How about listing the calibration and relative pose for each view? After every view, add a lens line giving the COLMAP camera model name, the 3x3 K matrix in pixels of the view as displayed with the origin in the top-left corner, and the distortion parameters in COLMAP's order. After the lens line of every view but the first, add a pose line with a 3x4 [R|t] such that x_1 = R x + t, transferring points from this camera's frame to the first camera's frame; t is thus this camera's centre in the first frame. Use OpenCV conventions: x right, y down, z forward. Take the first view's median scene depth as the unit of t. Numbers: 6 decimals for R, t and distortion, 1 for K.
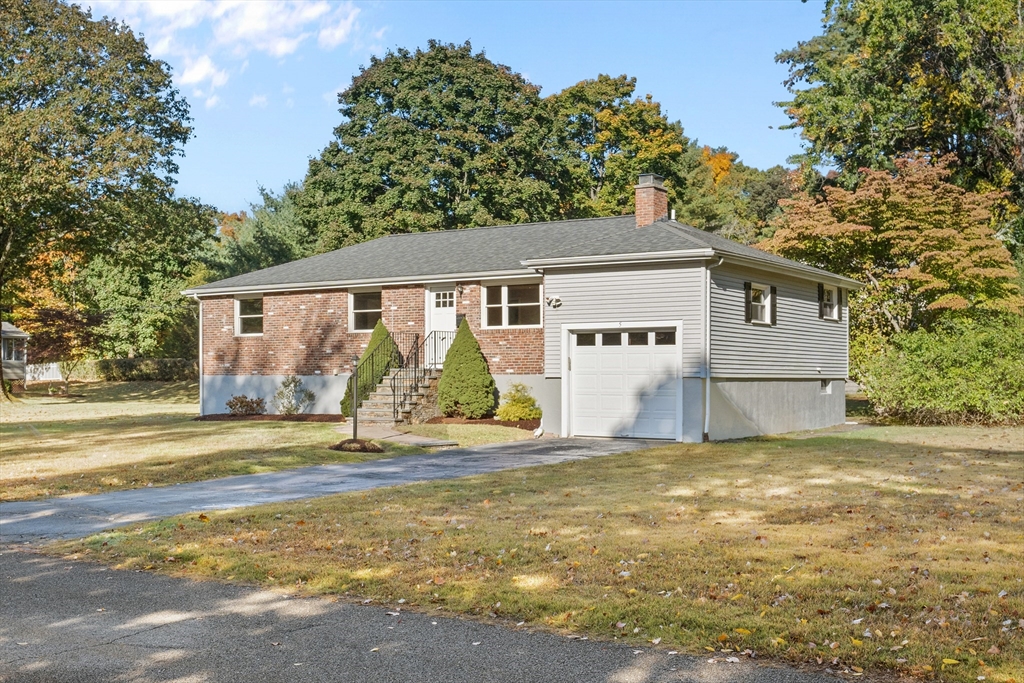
lens RADIAL K [[1136.4, 0, 514.3], [0, 1136.4, 419.3], [0, 0, 1]] dist [0.001973, 0.017462]
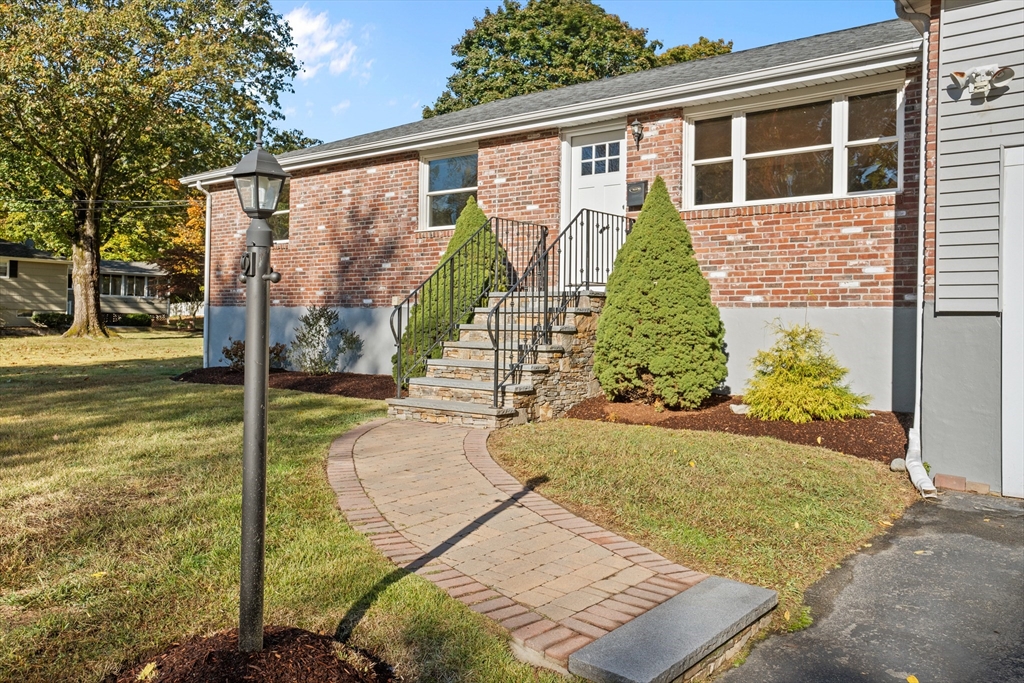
lens RADIAL K [[785.5, 0, 512.0], [0, 785.5, 341.5], [0, 0, 1]] dist [0.003768, 0.003582]
pose [[0.995825, 0.016679, -0.089742, -0.069004], [-0.017431, 0.999819, -0.007602, -0.021059], [0.089599, 0.009135, 0.995936, 0.662579]]
